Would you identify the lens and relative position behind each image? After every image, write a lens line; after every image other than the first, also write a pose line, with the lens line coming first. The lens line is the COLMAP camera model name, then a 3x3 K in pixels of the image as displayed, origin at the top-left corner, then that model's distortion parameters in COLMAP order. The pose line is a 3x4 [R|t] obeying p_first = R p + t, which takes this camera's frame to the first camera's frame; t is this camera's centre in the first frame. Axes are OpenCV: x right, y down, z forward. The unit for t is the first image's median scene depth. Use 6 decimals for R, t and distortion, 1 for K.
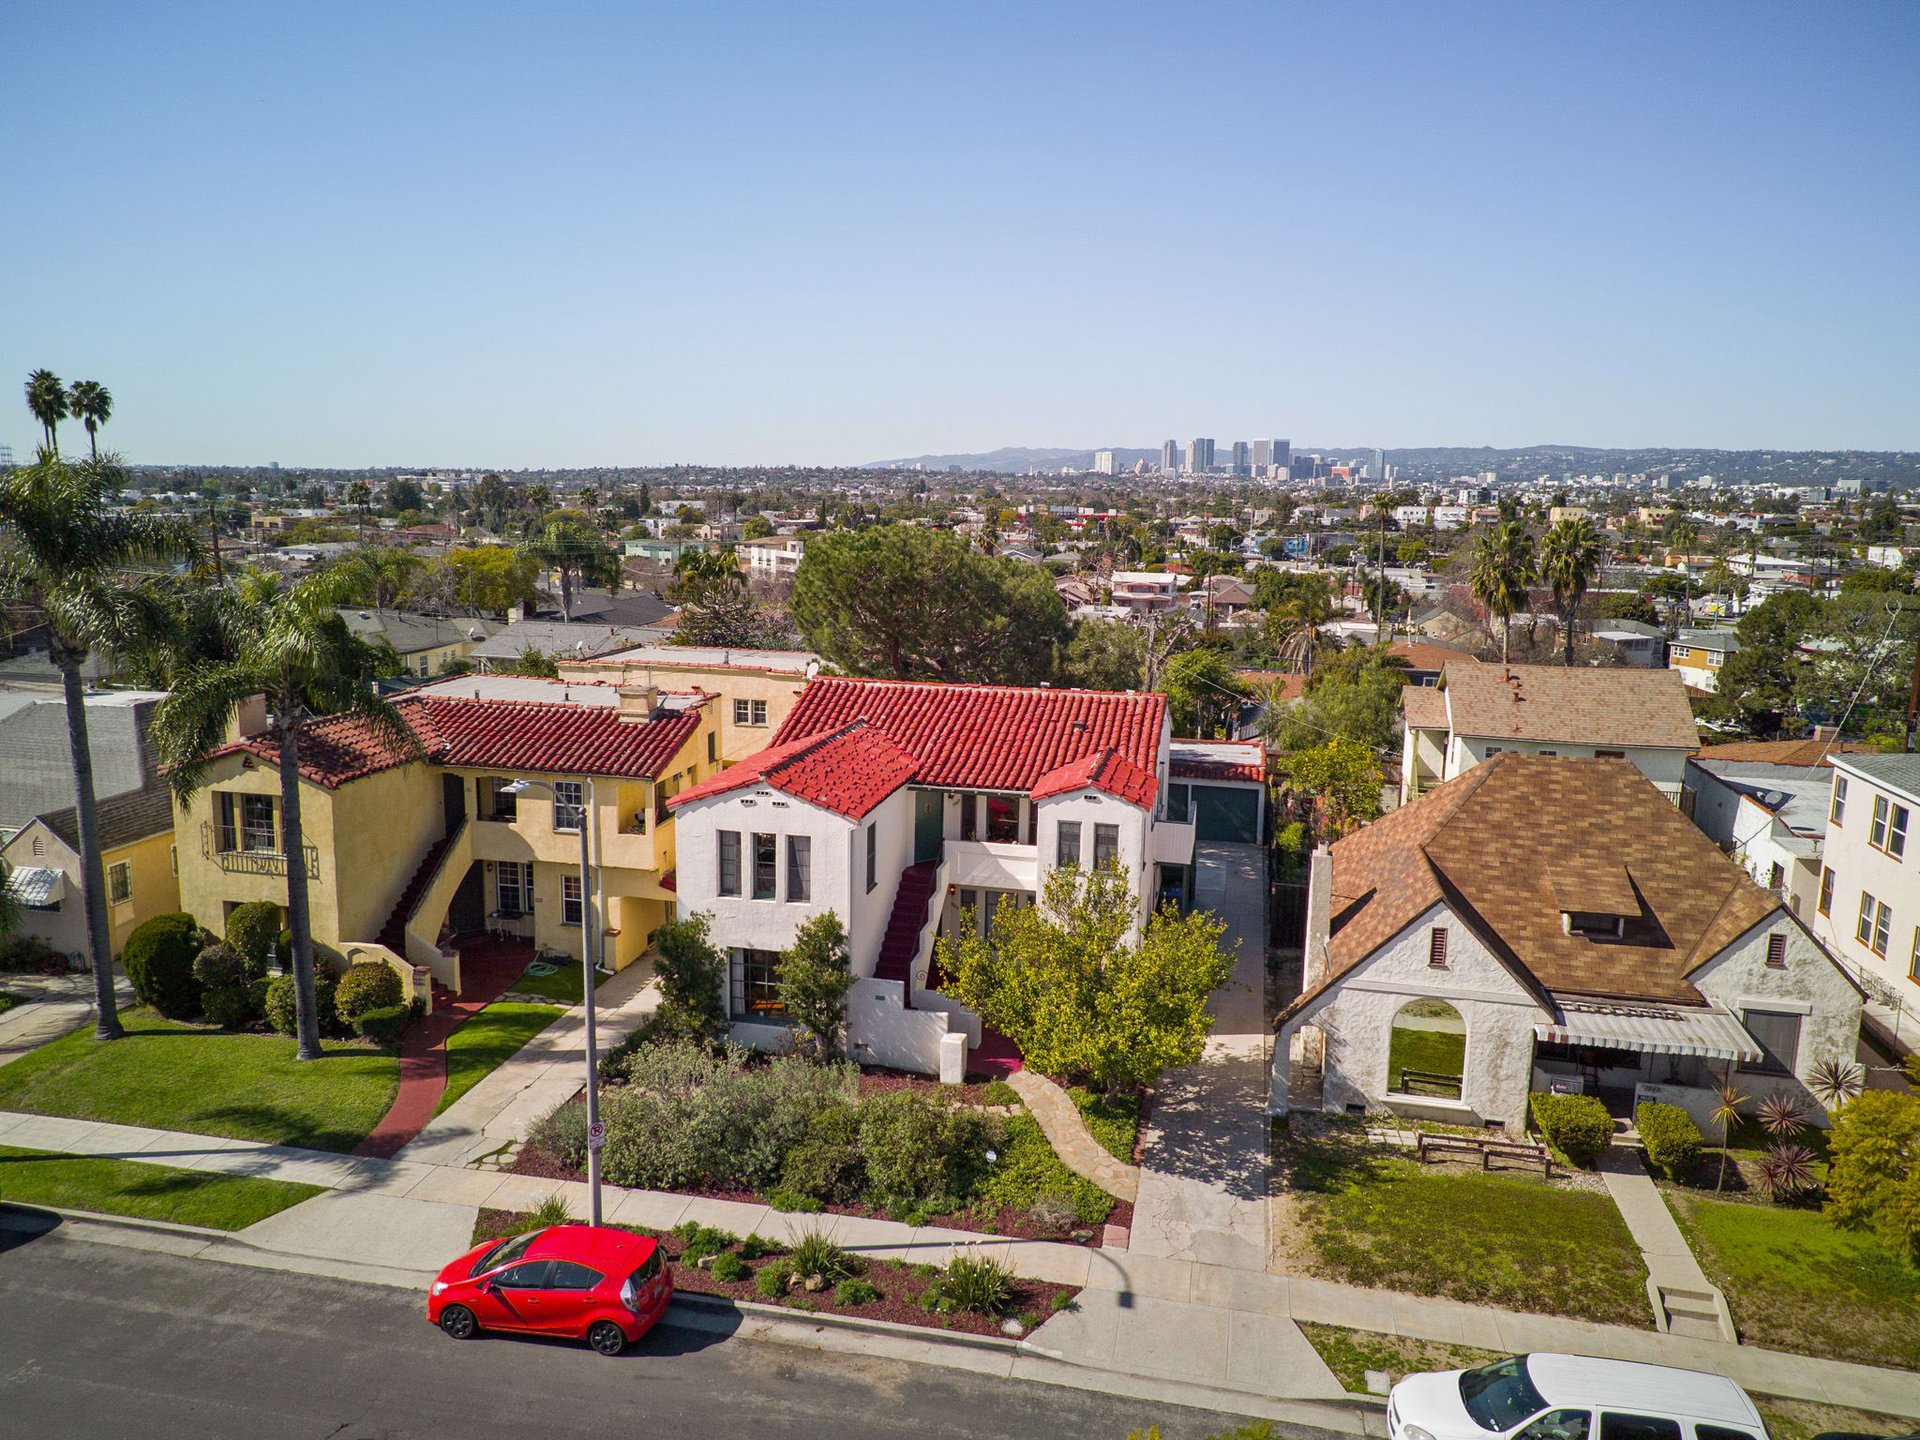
lens RADIAL K [[1346.7, 0, 960.0], [0, 1346.7, 720.0], [0, 0, 1]] dist [0.018938, 0.000960]
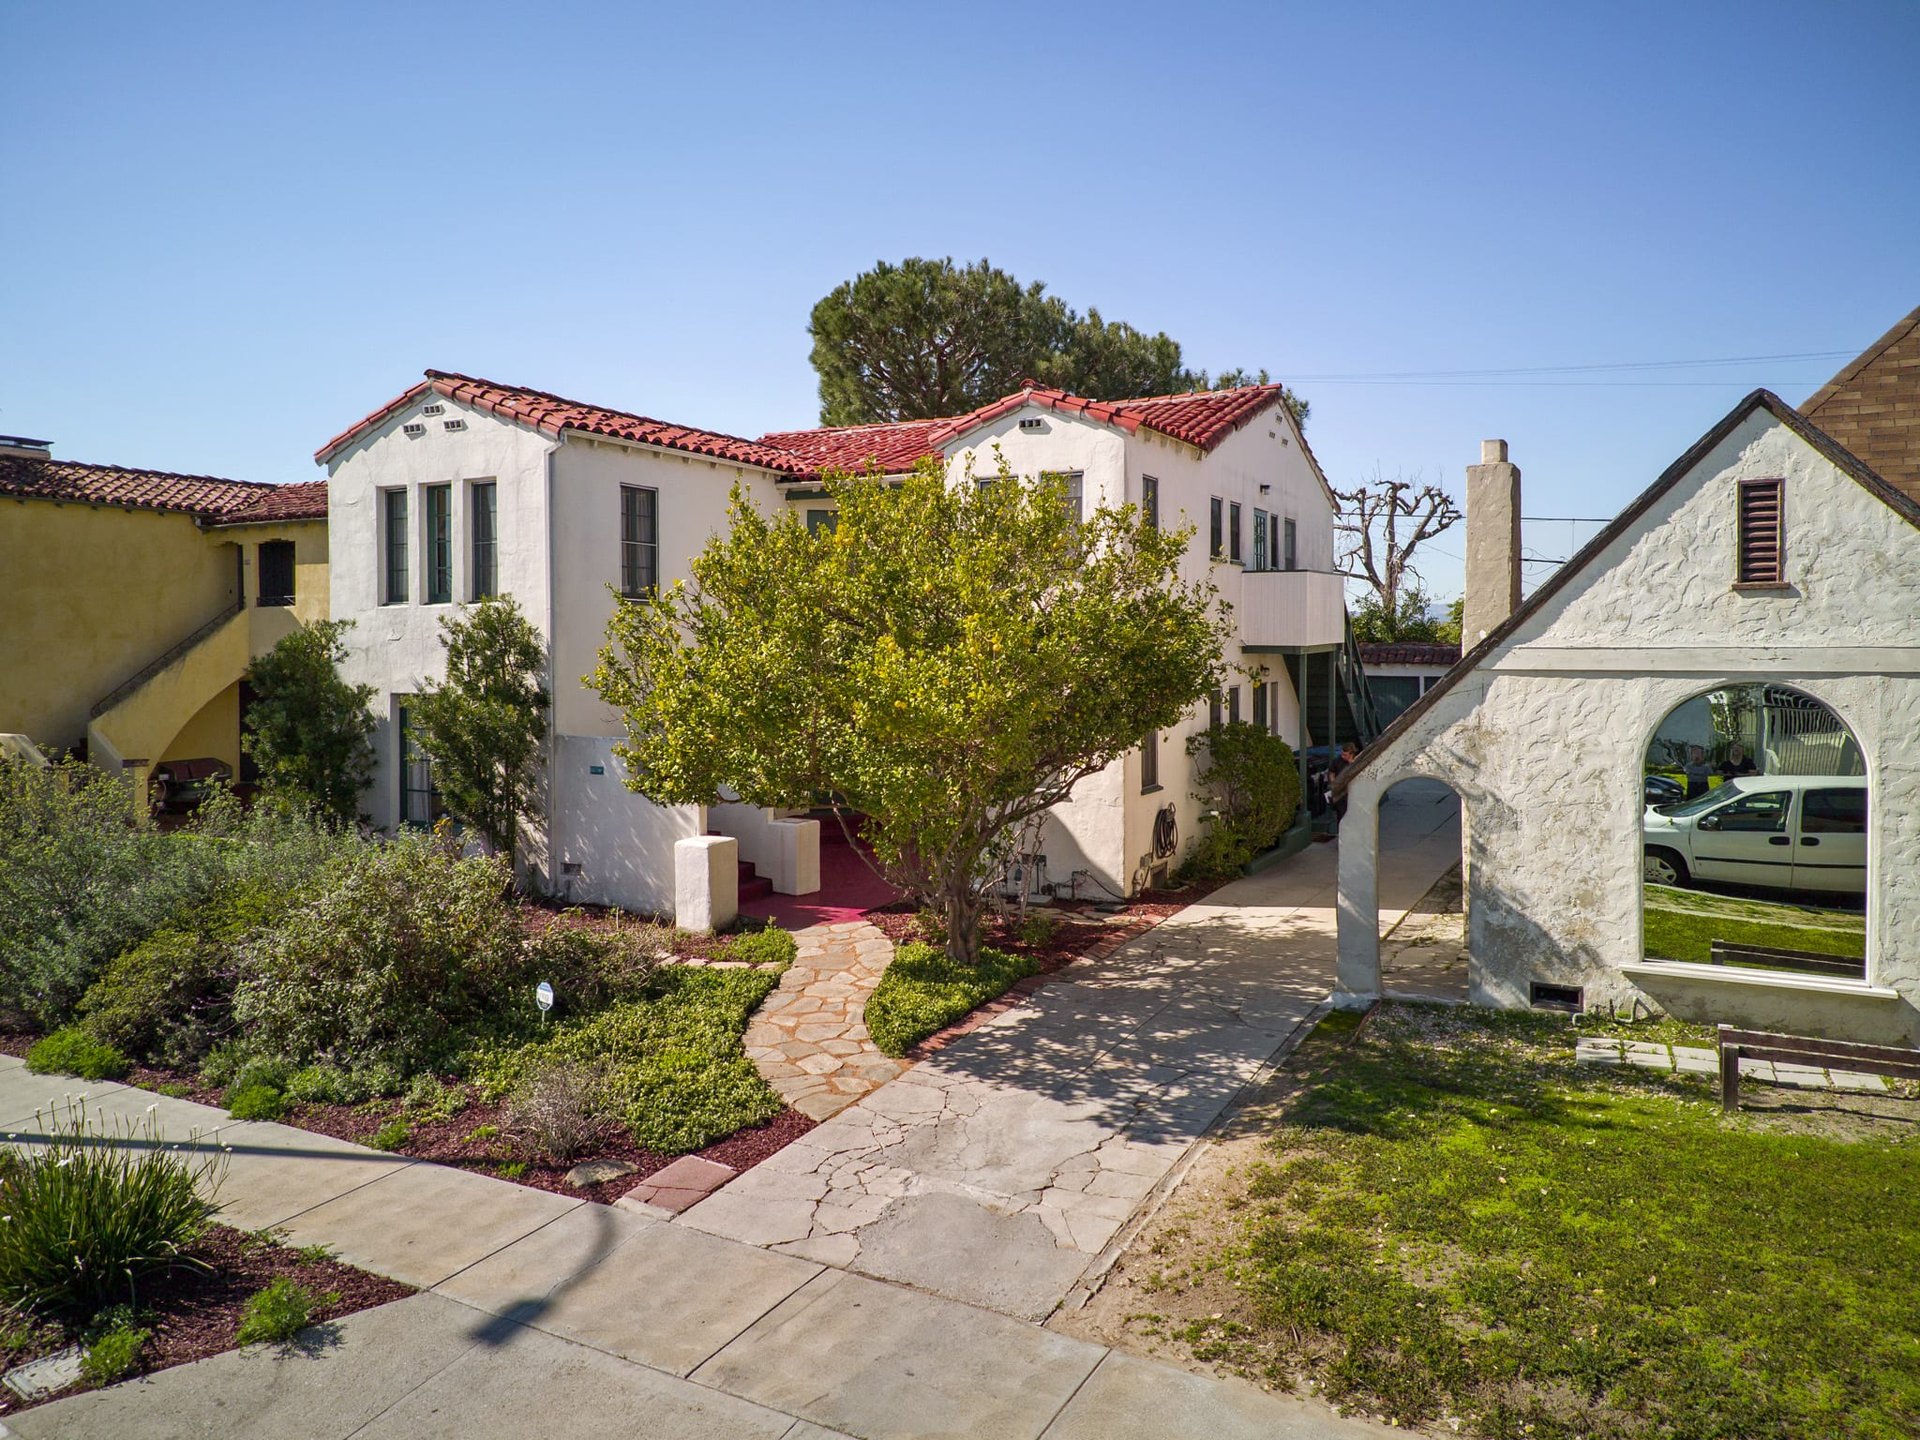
lens RADIAL K [[1314.5, 0, 958.1], [0, 1314.5, 678.6], [0, 0, 1]] dist [0.025232, -0.021219]
pose [[0.958801, -0.016440, -0.283602, 0.226807], [-0.026306, 0.988896, -0.146262, 0.245611], [0.282858, 0.147697, 0.947722, 0.554358]]
